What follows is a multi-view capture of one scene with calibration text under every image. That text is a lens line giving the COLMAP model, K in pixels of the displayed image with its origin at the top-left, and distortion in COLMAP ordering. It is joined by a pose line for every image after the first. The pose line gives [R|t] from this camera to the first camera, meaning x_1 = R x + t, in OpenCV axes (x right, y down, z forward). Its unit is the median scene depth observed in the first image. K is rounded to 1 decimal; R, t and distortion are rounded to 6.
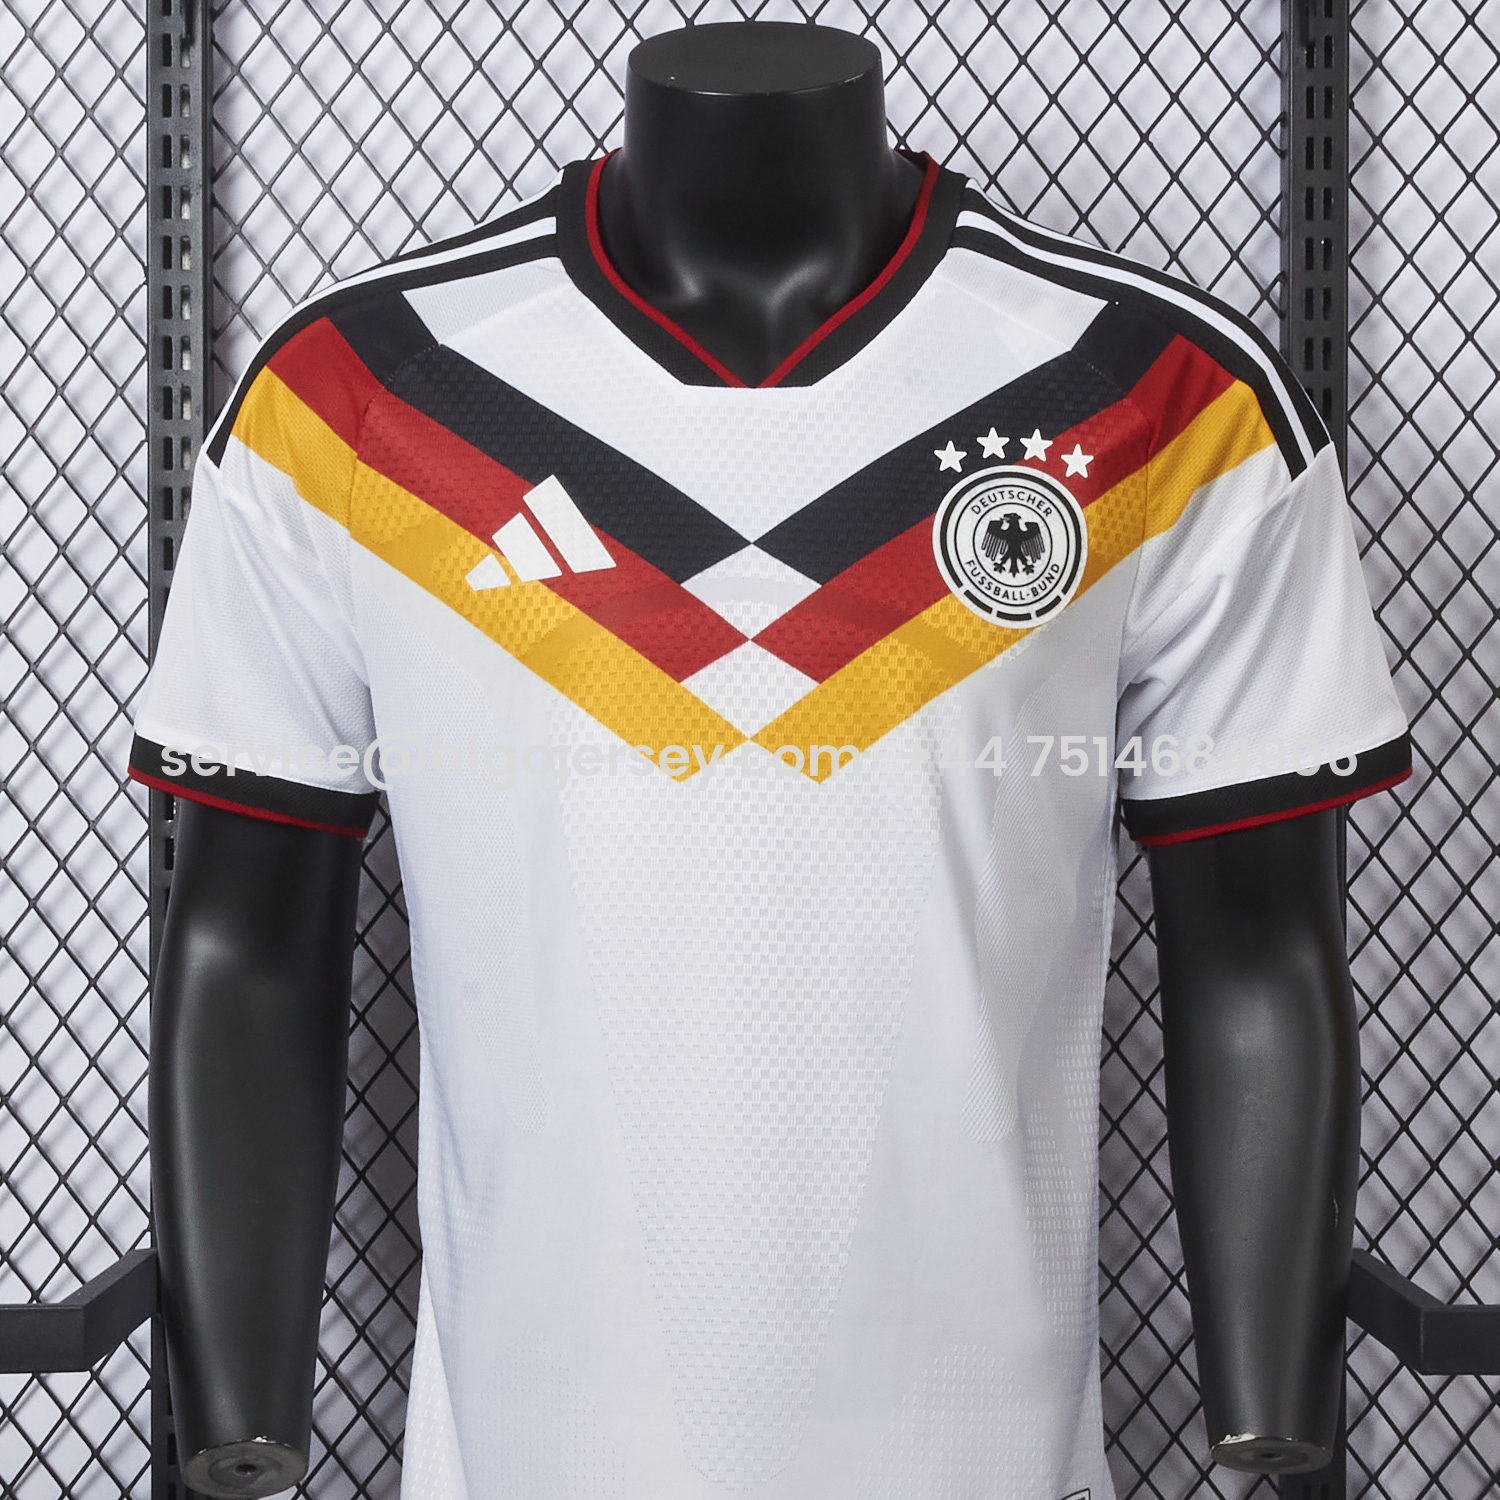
lens RADIAL K [[2673.8, 0, 735.7], [0, 2673.8, 746.7], [0, 0, 1]] dist [0.008178, 0.000000]
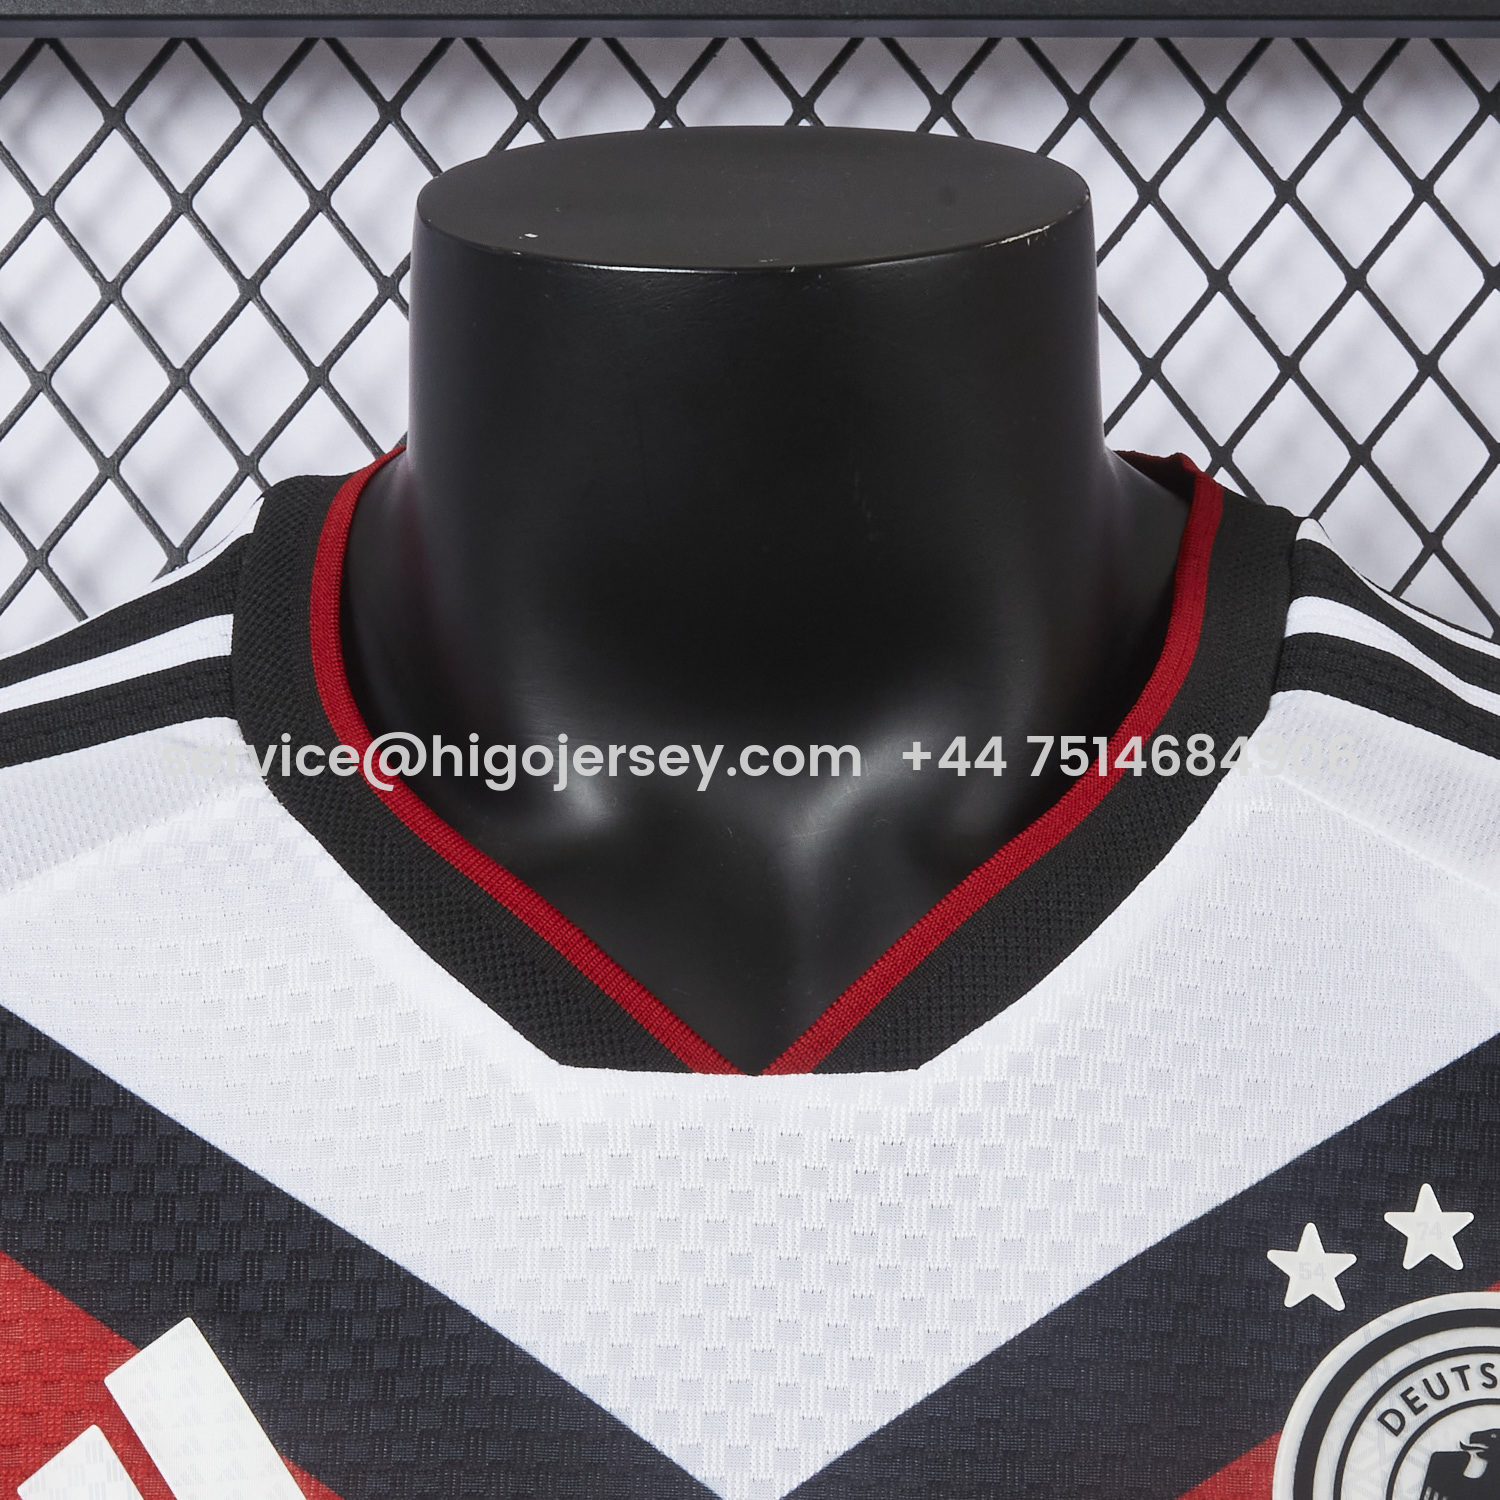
lens RADIAL K [[4091.0, 0, 747.0], [0, 4091.0, 753.3], [0, 0, 1]] dist [-0.164450, 0.000000]
pose [[0.999910, -0.000366, 0.013445, -0.001416], [0.002732, 0.984319, -0.176377, -0.075344], [-0.013170, 0.176398, 0.984231, 0.429553]]
